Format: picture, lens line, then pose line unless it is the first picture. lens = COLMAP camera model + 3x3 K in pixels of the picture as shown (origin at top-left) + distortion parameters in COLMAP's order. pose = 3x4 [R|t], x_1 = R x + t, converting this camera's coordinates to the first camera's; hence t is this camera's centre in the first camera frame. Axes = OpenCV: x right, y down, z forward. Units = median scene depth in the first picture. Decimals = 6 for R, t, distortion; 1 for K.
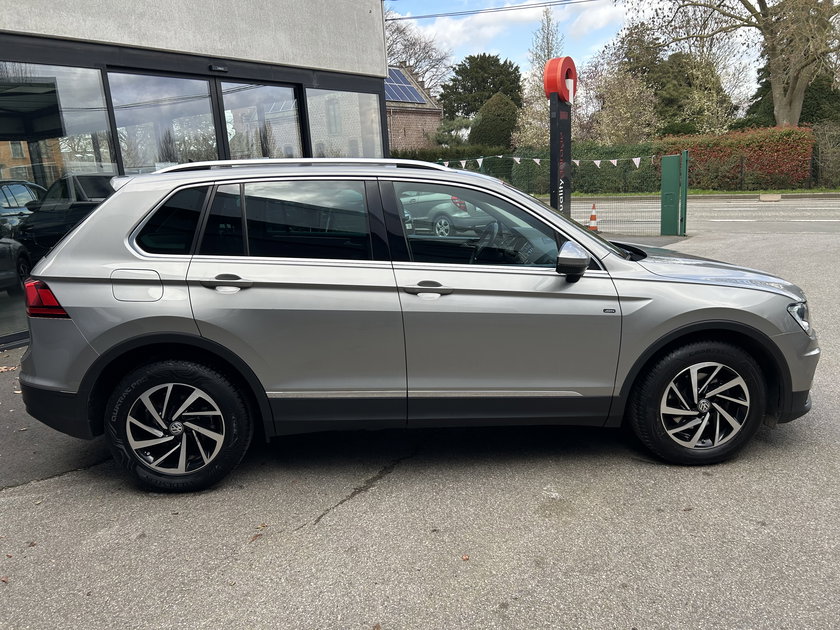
lens RADIAL K [[626.1, 0, 413.1], [0, 626.1, 314.2], [0, 0, 1]] dist [0.041216, -0.041795]
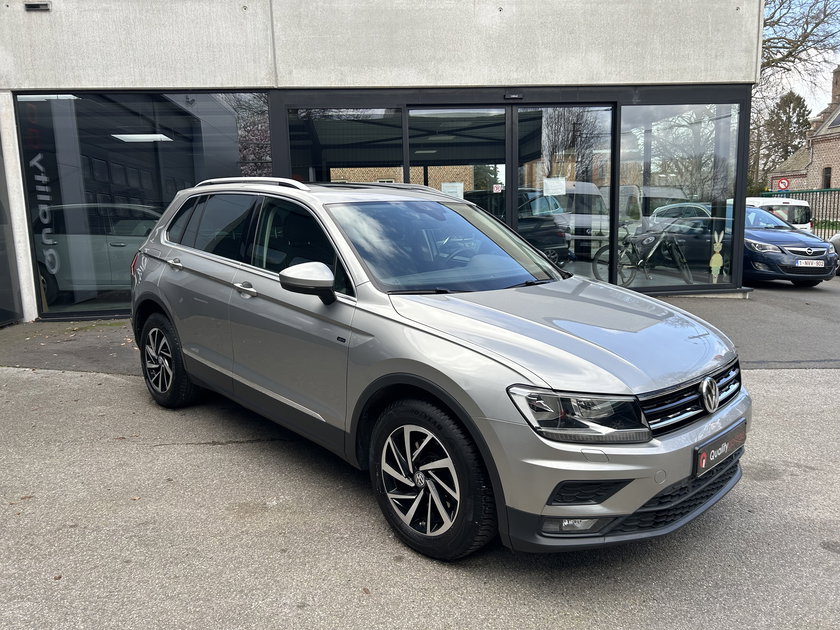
lens RADIAL K [[626.1, 0, 412.9], [0, 626.1, 313.9], [0, 0, 1]] dist [0.041216, -0.041795]
pose [[0.652176, 0.166238, -0.739615, 1.017852], [-0.188729, 0.980545, 0.053973, -0.107862], [0.734198, 0.104387, 0.670862, 0.419007]]
